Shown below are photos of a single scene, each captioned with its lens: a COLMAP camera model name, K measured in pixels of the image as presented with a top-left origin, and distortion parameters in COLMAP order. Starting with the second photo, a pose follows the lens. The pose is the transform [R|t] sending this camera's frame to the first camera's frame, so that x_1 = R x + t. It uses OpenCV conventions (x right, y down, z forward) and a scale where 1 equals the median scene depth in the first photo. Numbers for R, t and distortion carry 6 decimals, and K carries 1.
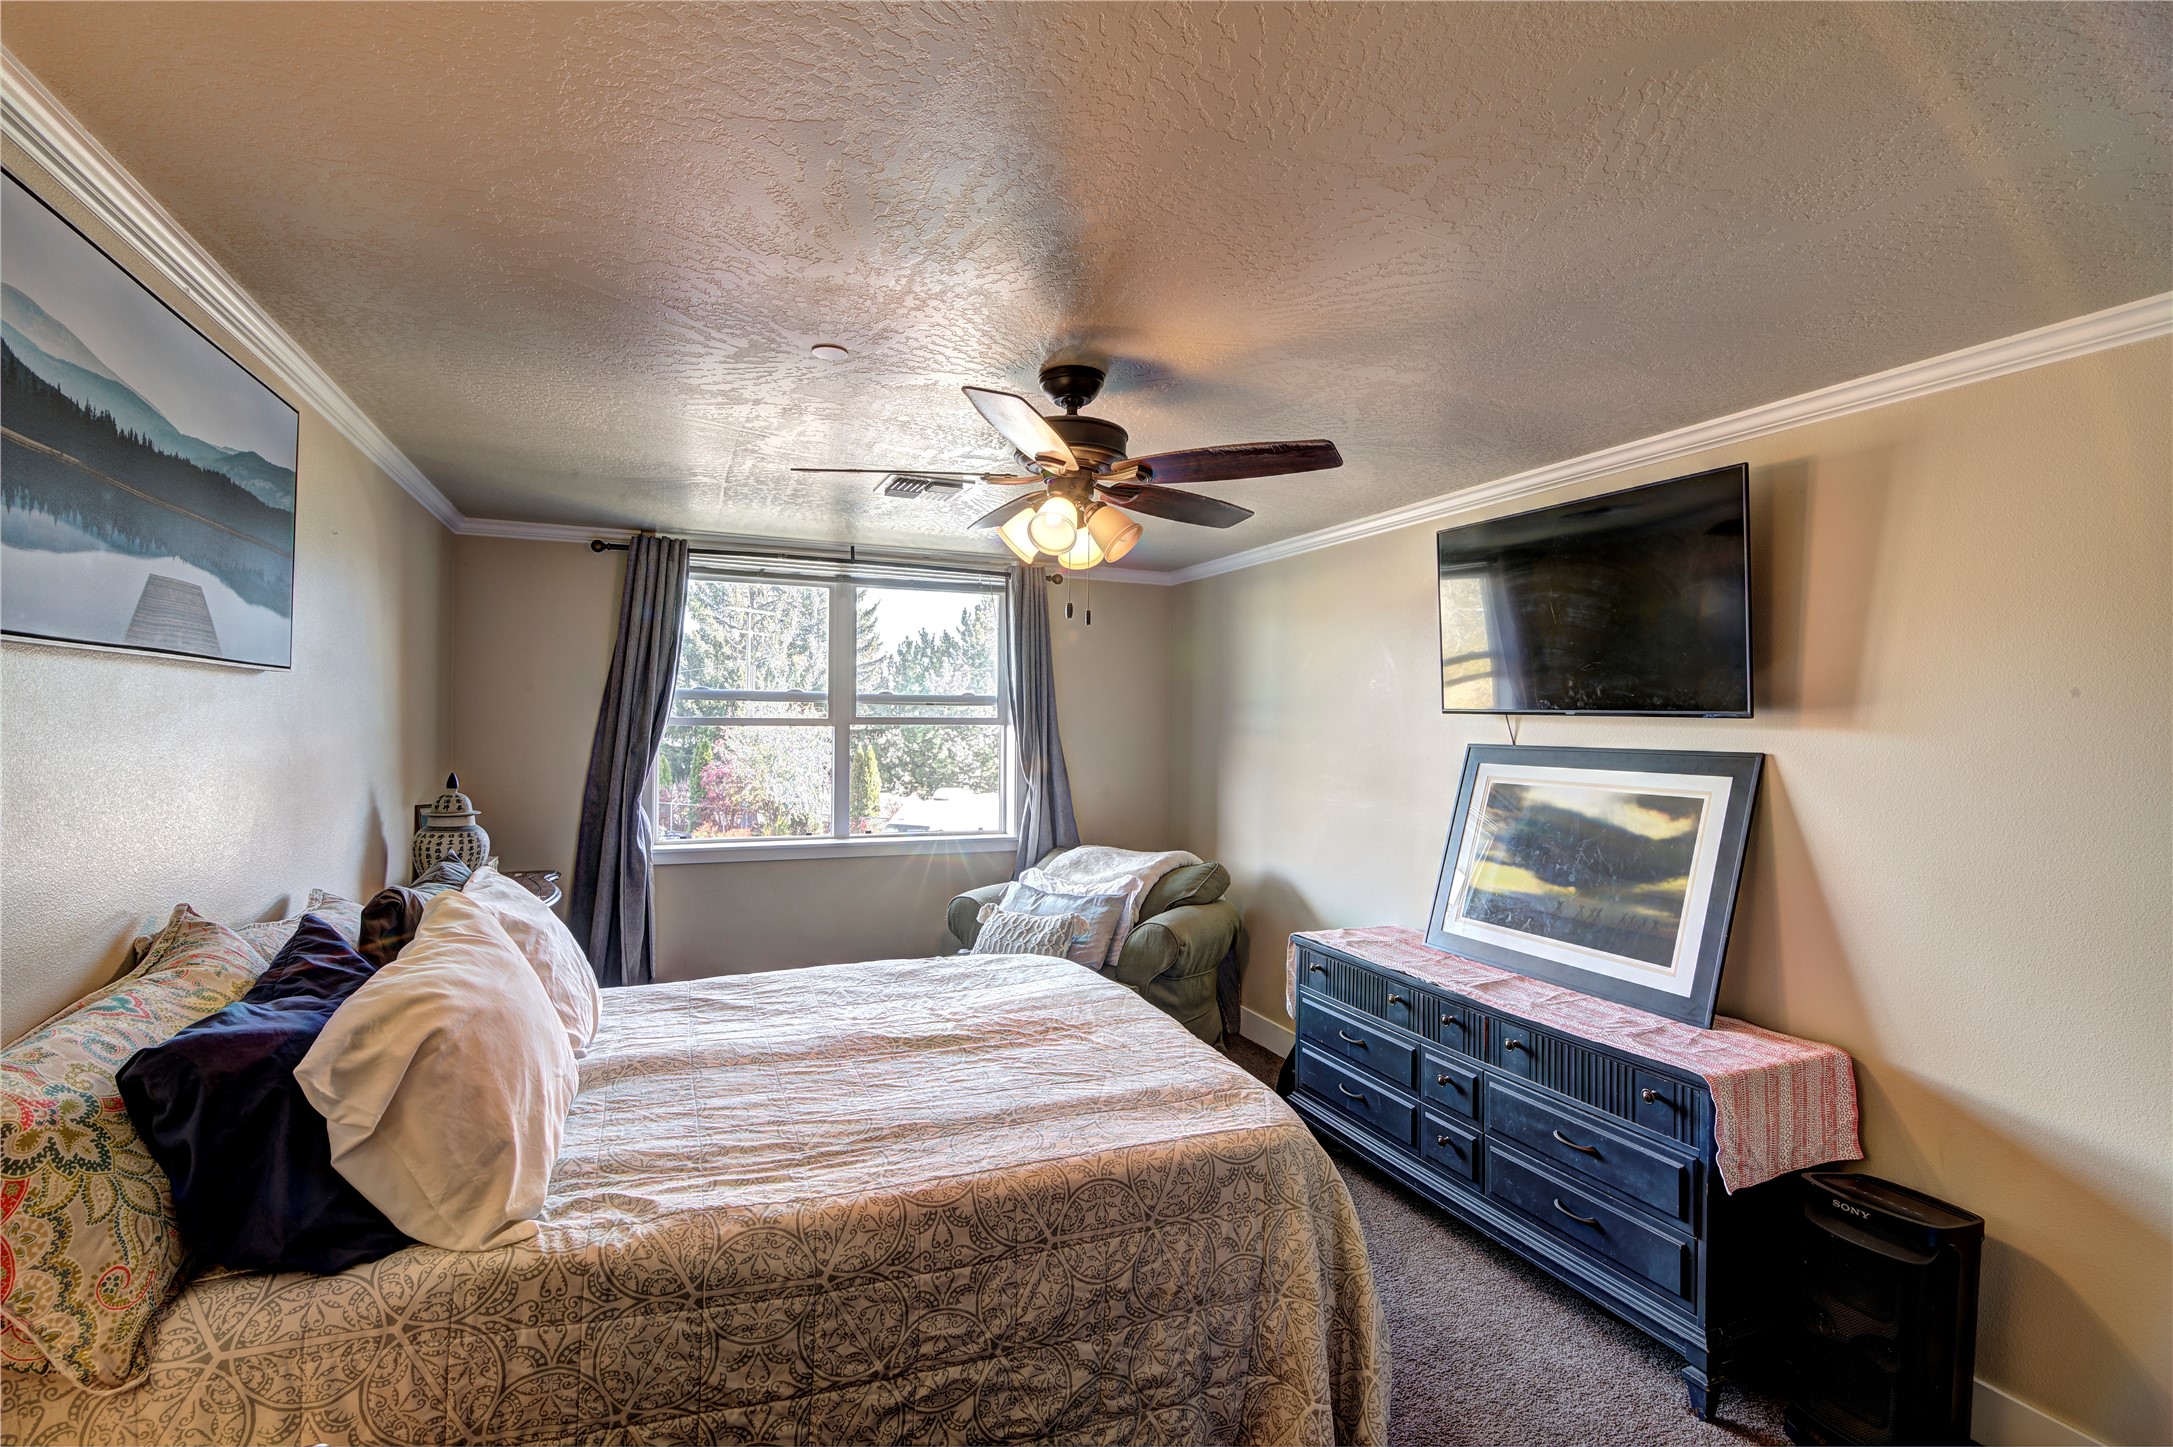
lens RADIAL K [[995.4, 0, 1084.6], [0, 995.4, 725.6], [0, 0, 1]] dist [-0.002539, -0.000164]
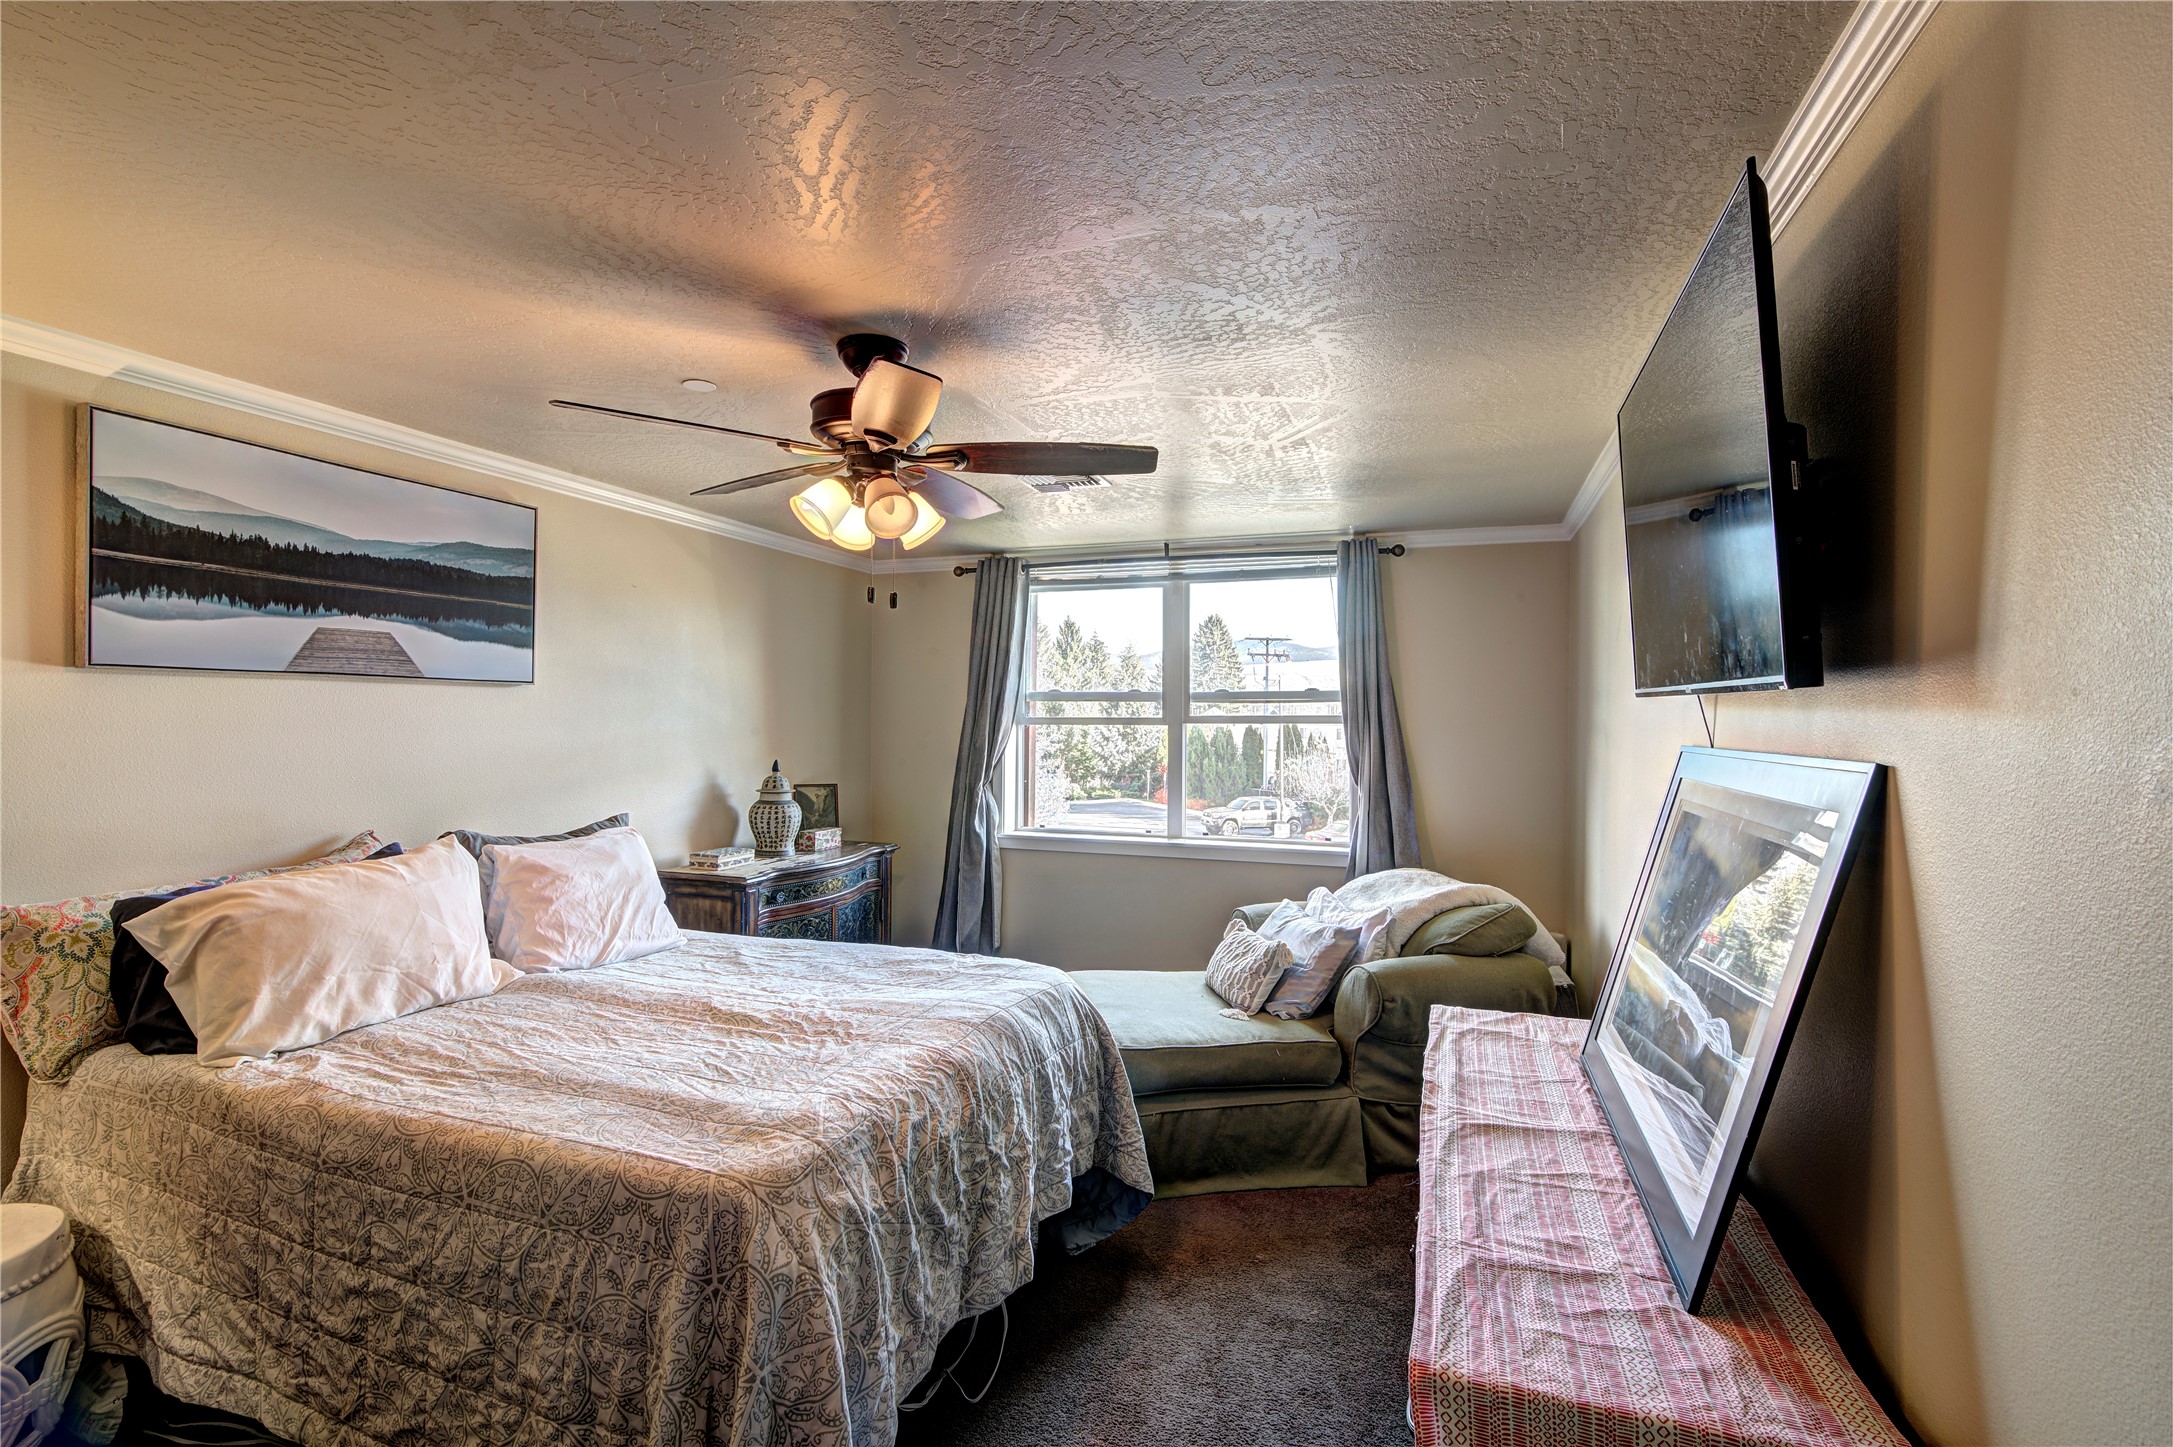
lens RADIAL K [[995.4, 0, 1084.6], [0, 995.4, 725.6], [0, 0, 1]] dist [-0.002539, -0.000164]
pose [[0.738129, -0.003263, -0.674651, 1.088475], [0.000060, 0.999989, -0.004771, 0.018165], [0.674659, 0.003480, 0.738121, 0.620320]]
